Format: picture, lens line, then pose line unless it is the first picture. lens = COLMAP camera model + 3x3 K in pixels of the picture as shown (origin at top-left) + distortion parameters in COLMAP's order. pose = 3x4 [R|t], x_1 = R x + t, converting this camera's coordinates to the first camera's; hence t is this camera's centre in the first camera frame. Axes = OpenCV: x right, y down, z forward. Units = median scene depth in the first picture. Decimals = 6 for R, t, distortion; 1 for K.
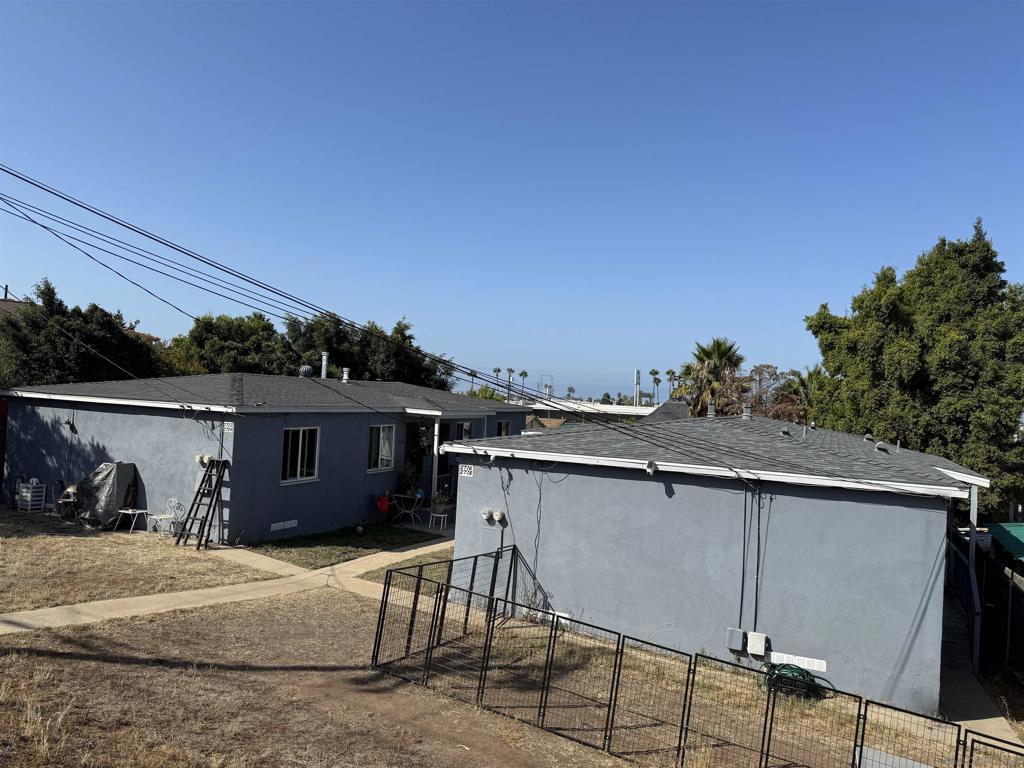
lens RADIAL K [[712.9, 0, 512.0], [0, 712.9, 384.0], [0, 0, 1]] dist [0.124470, -0.194417]
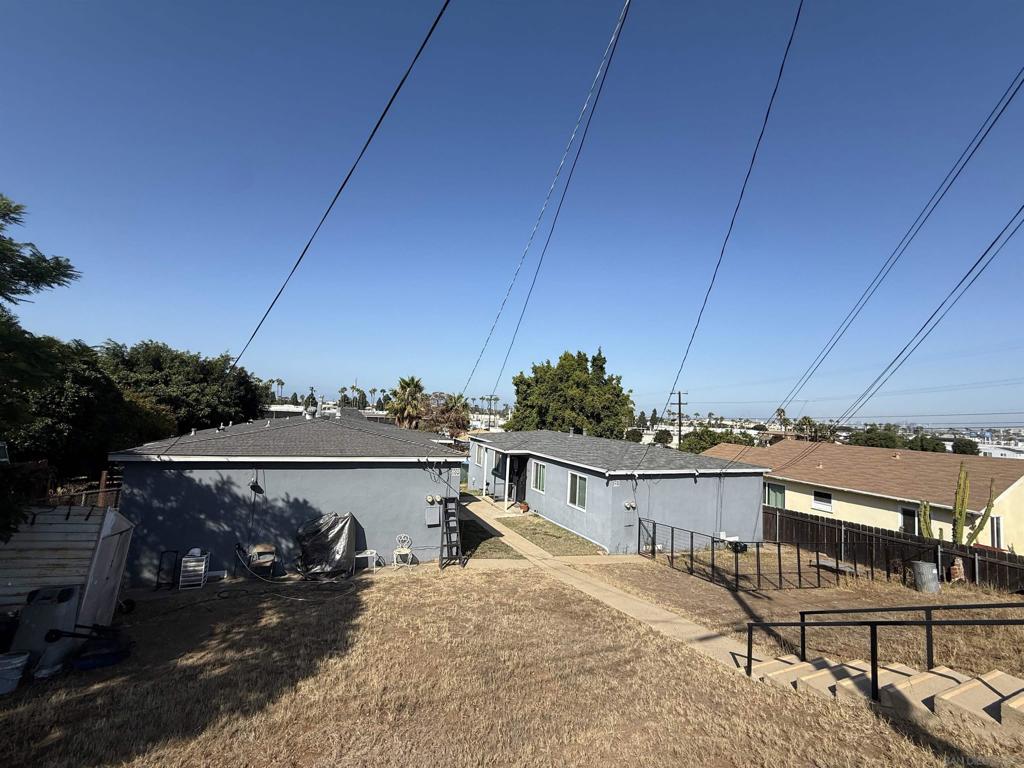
lens RADIAL K [[406.1, 0, 507.5], [0, 406.1, 383.8], [0, 0, 1]] dist [0.002059, -0.000148]
pose [[0.682969, 0.033820, 0.729664, -0.673908], [-0.028494, 0.999401, -0.019652, -0.071736], [-0.729892, -0.007370, 0.683523, 0.307109]]
